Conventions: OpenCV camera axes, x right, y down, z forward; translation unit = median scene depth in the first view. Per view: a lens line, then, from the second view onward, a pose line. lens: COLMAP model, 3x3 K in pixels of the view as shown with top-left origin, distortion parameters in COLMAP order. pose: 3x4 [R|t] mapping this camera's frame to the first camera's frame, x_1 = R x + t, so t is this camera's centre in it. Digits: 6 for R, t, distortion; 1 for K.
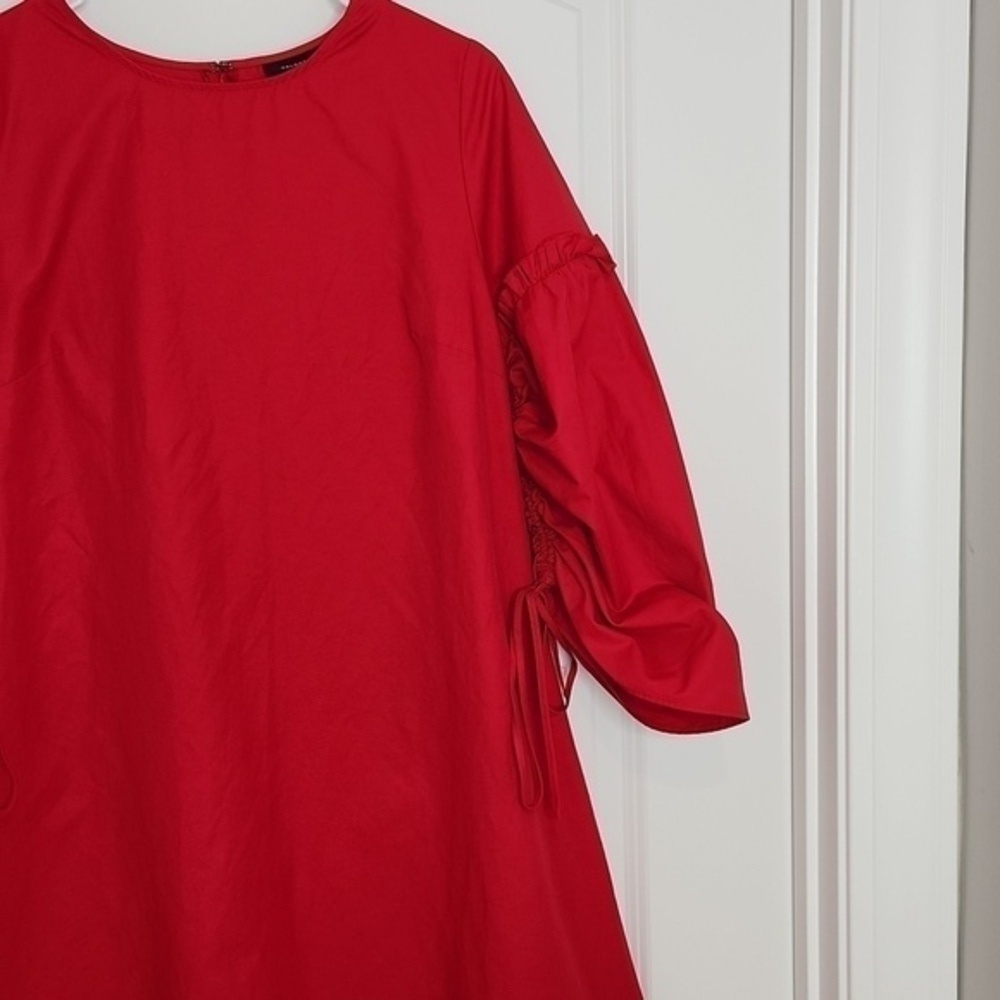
lens RADIAL K [[1374.0, 0, 498.9], [0, 1374.0, 521.4], [0, 0, 1]] dist [0.078502, -0.104029]
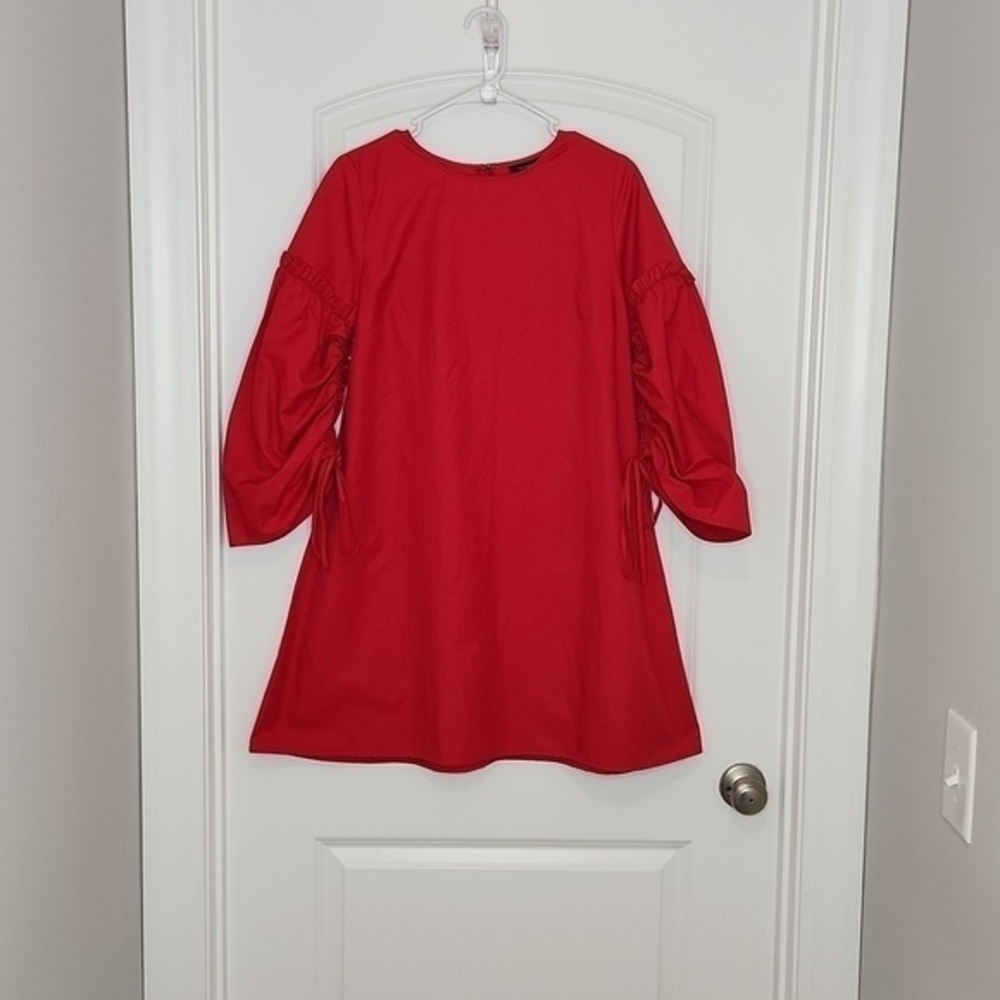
lens RADIAL K [[1380.3, 0, 500.0], [0, 1380.3, 500.0], [0, 0, 1]] dist [0.072815, -0.043546]
pose [[0.988891, 0.062080, -0.135056, 0.097086], [-0.059790, 0.997991, 0.020952, 0.080102], [0.136085, -0.012645, 0.990616, -0.847015]]
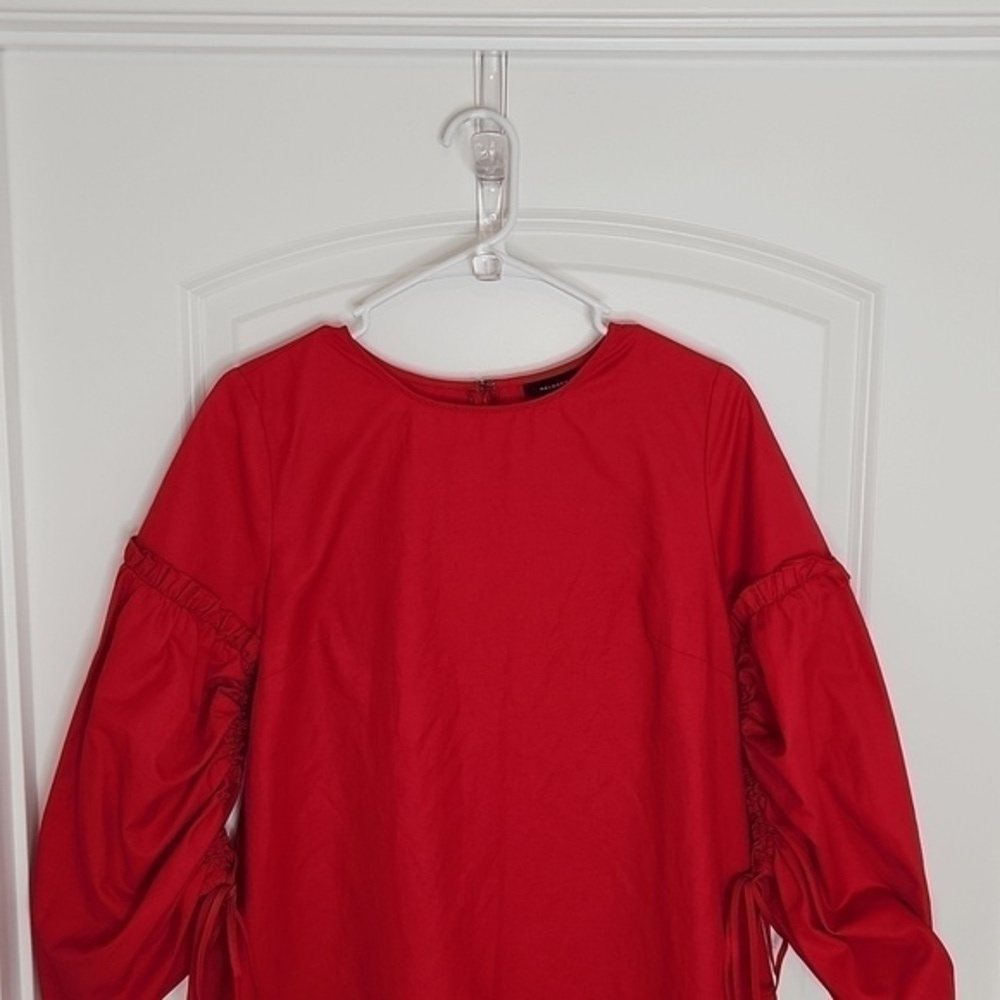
lens RADIAL K [[1374.0, 0, 498.9], [0, 1374.0, 521.4], [0, 0, 1]] dist [0.078502, -0.104029]
pose [[0.990104, 0.055499, -0.128894, -0.045460], [-0.050252, 0.997784, 0.043611, -0.265464], [0.131029, -0.036702, 0.990699, -0.058605]]
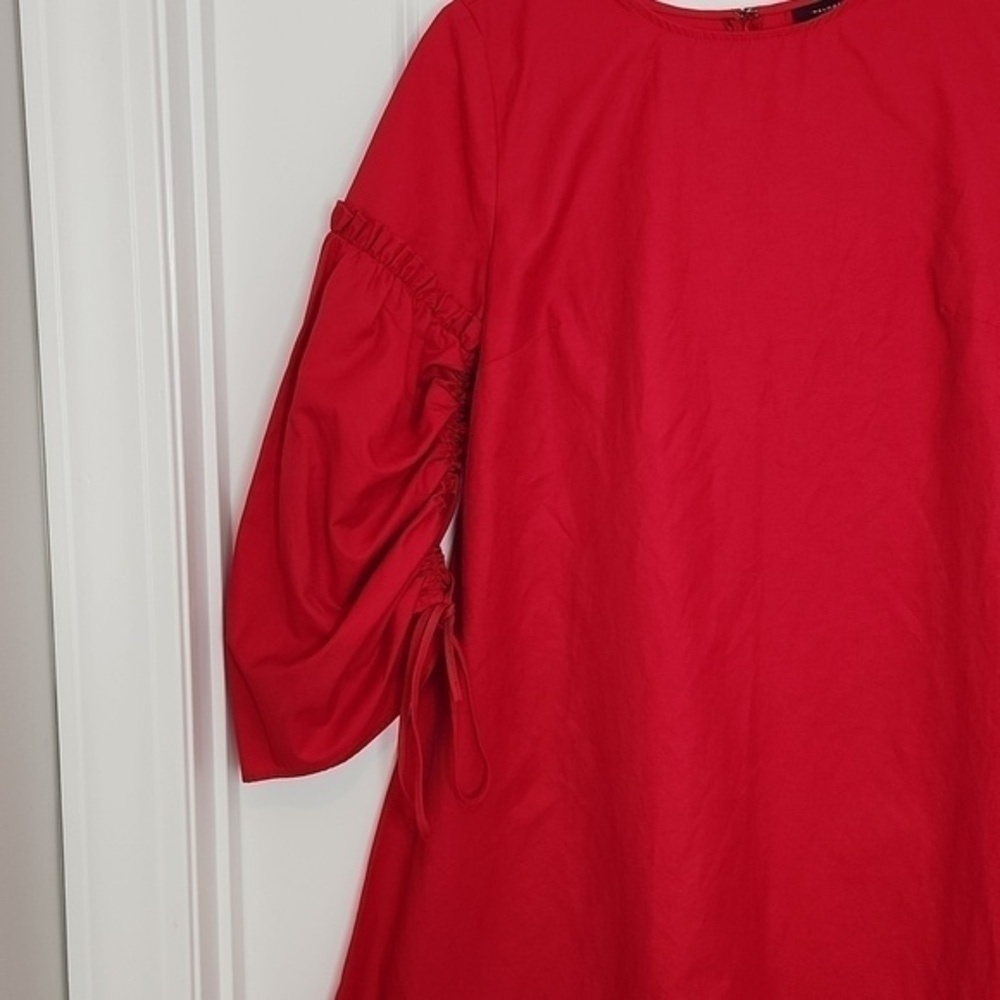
lens RADIAL K [[1374.0, 0, 498.9], [0, 1374.0, 521.4], [0, 0, 1]] dist [0.078502, -0.104029]
pose [[0.971716, 0.049921, -0.230816, -0.128172], [-0.048013, 0.998750, 0.013880, 0.001860], [0.231220, -0.002405, 0.972898, 0.068725]]
